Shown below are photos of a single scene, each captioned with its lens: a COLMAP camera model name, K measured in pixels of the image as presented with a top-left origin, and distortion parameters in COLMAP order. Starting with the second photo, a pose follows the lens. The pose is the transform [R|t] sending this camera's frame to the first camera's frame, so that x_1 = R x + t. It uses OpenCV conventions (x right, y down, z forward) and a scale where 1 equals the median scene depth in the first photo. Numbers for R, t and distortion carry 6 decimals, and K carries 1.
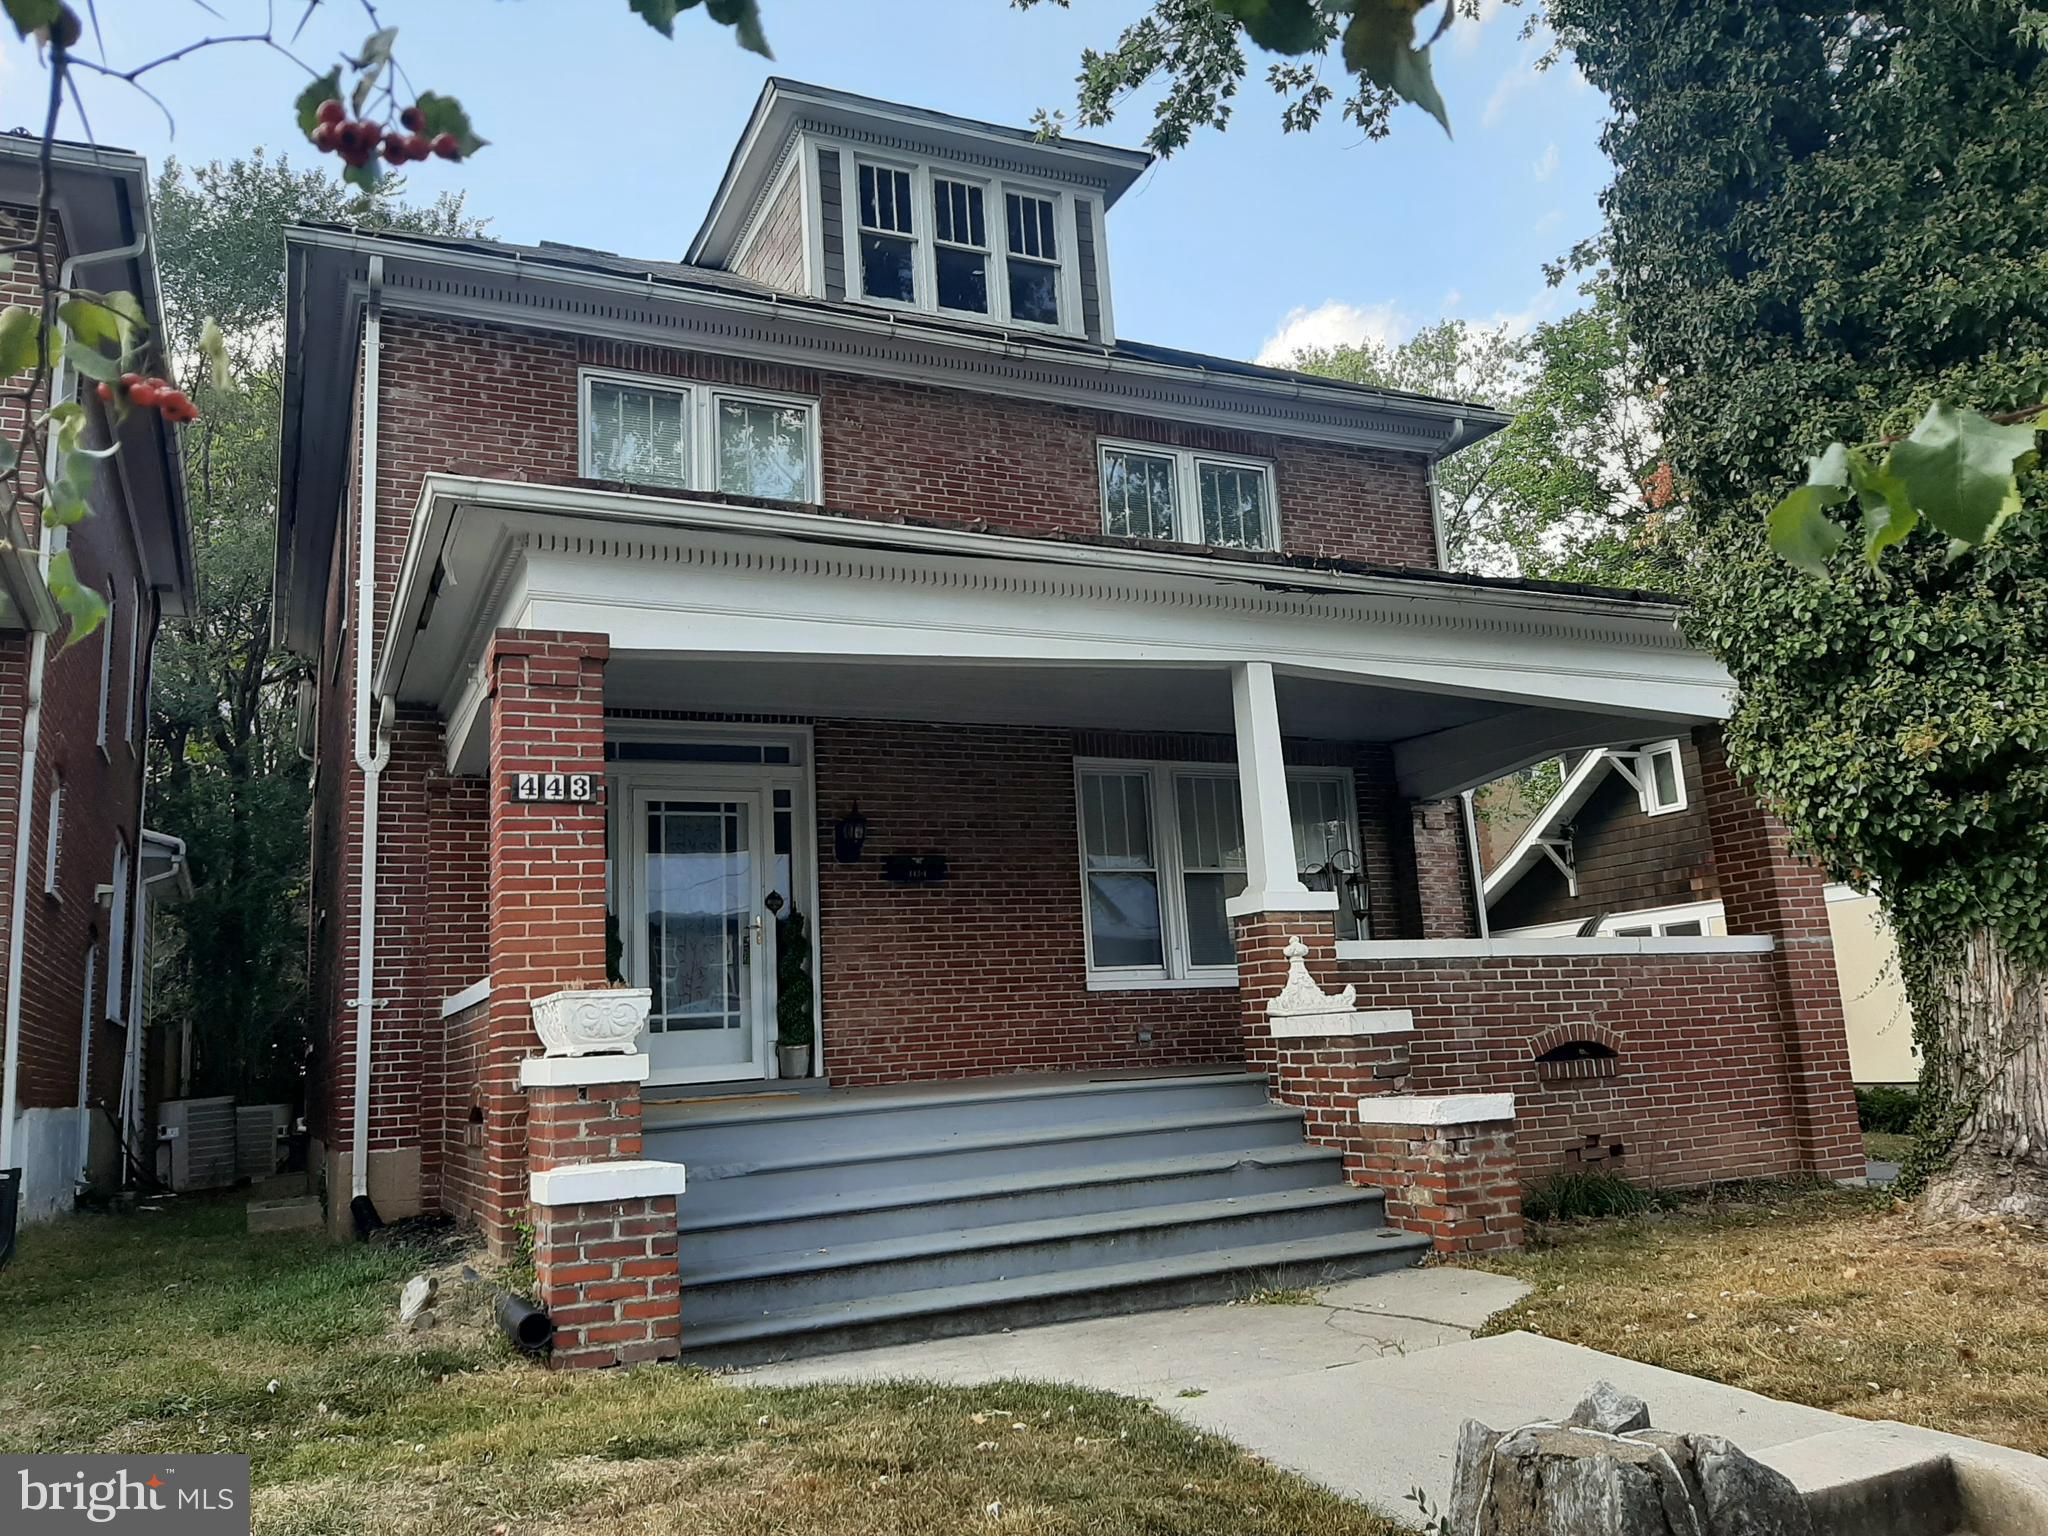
lens RADIAL K [[1588.3, 0, 1026.7], [0, 1588.3, 769.4], [0, 0, 1]] dist [0.082972, -0.150224]
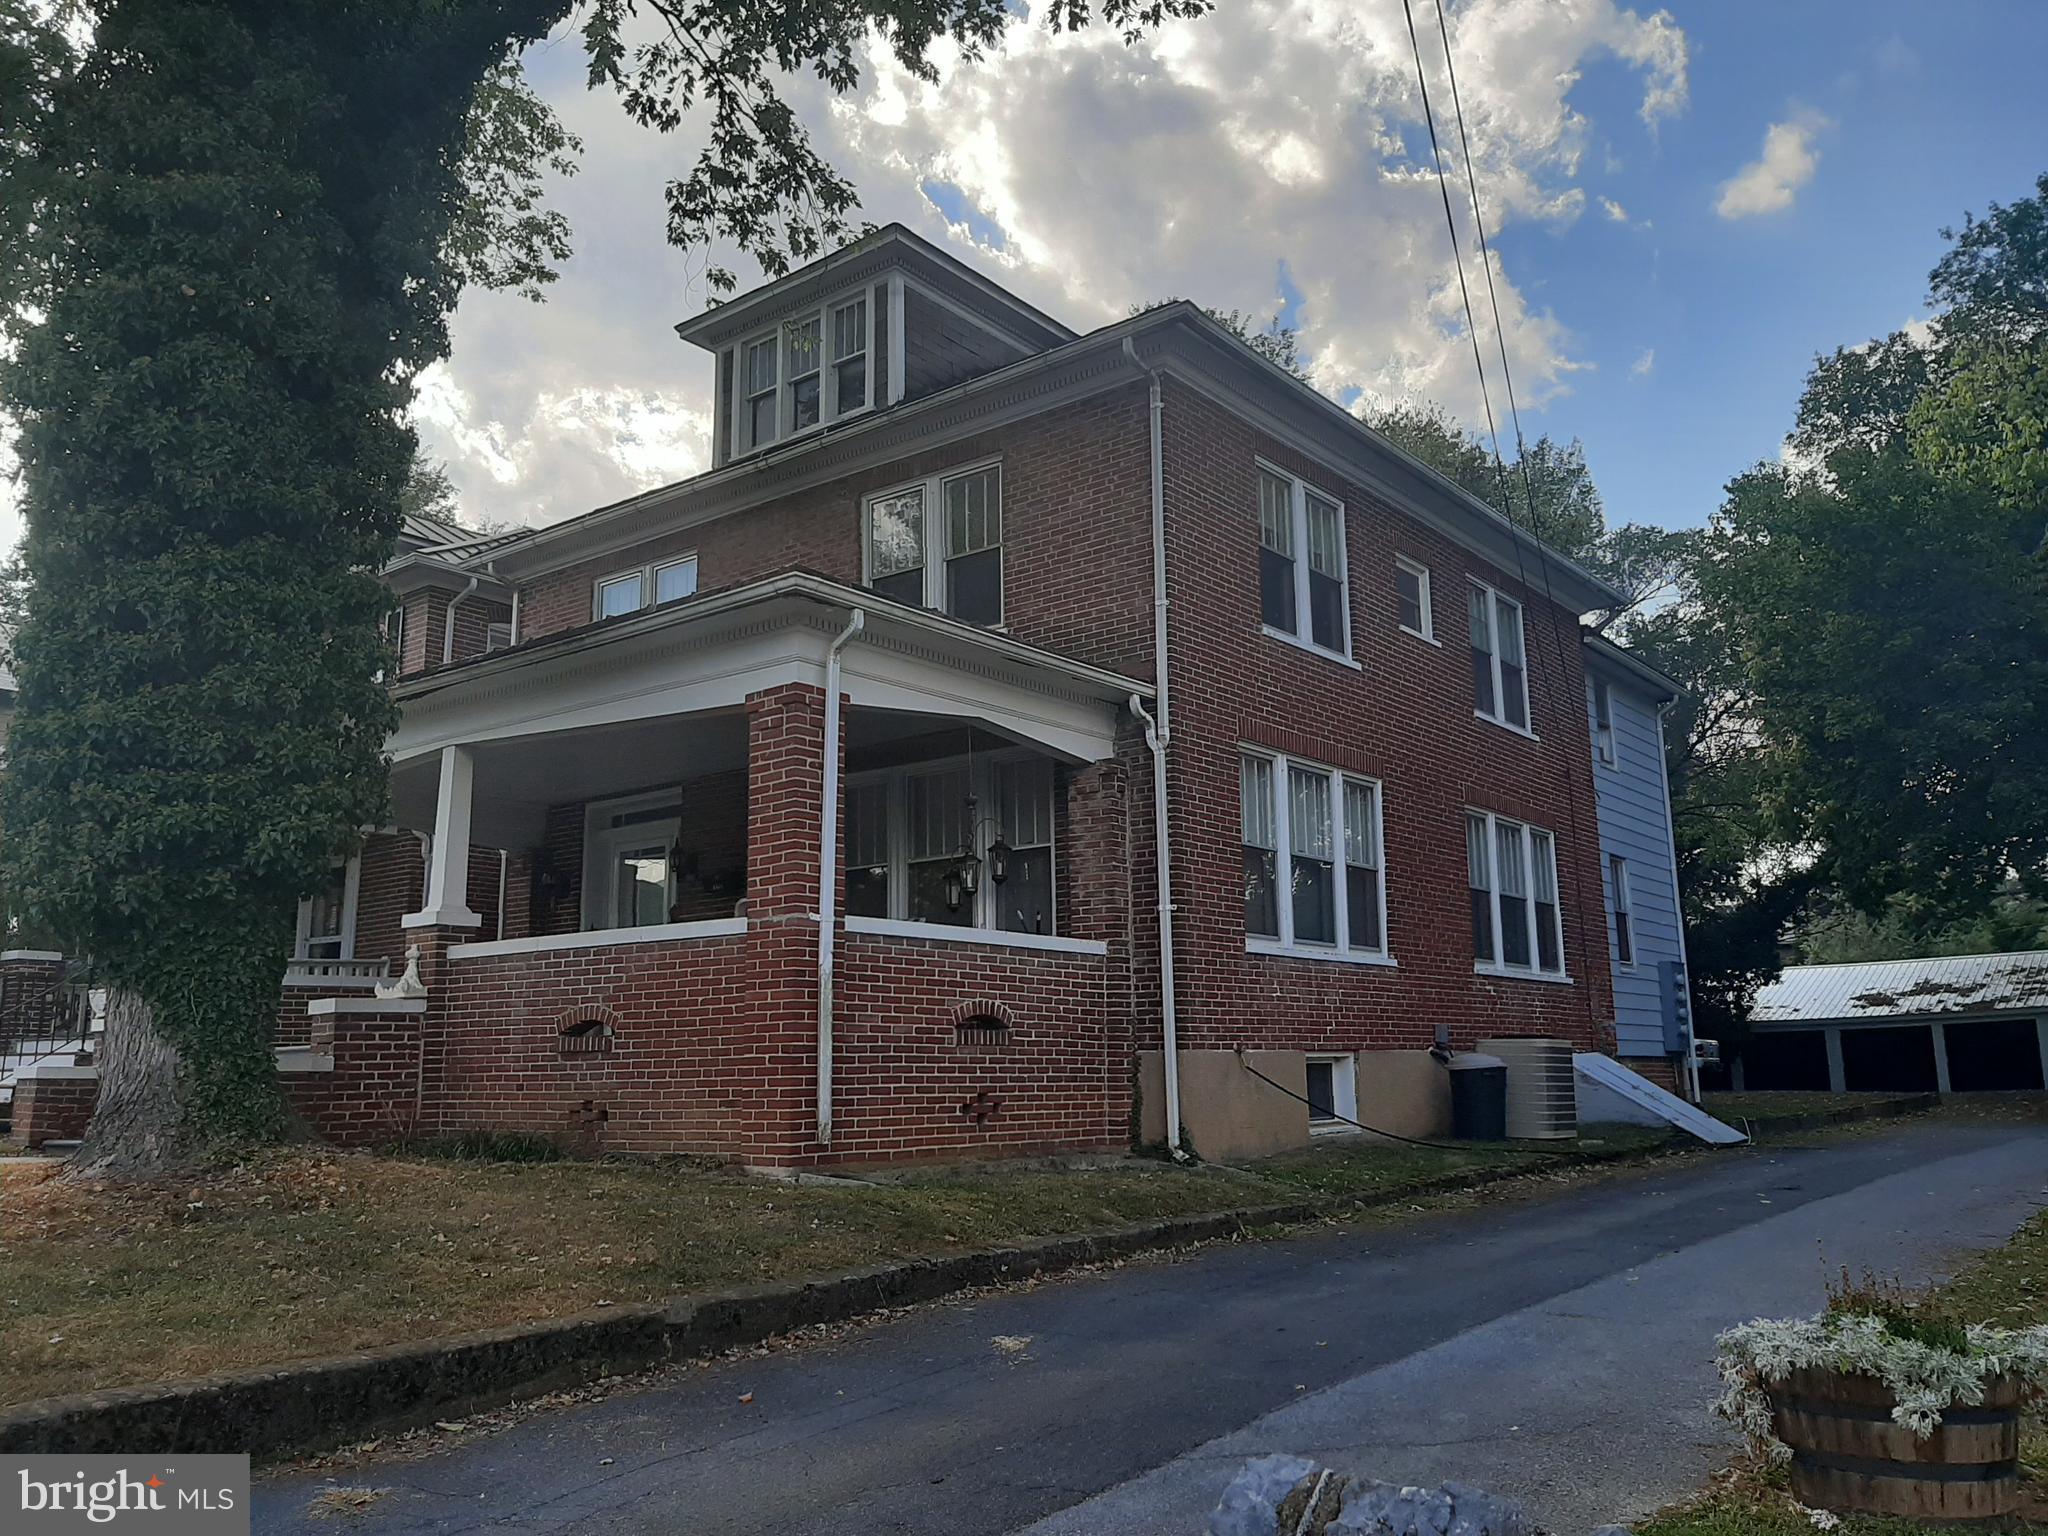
lens RADIAL K [[1588.3, 0, 1025.7], [0, 1588.3, 760.2], [0, 0, 1]] dist [0.082972, -0.150224]
pose [[0.447981, -0.122527, -0.885607, 1.525949], [0.148891, 0.986956, -0.061233, 0.099715], [0.881558, -0.104428, 0.460380, 0.751813]]
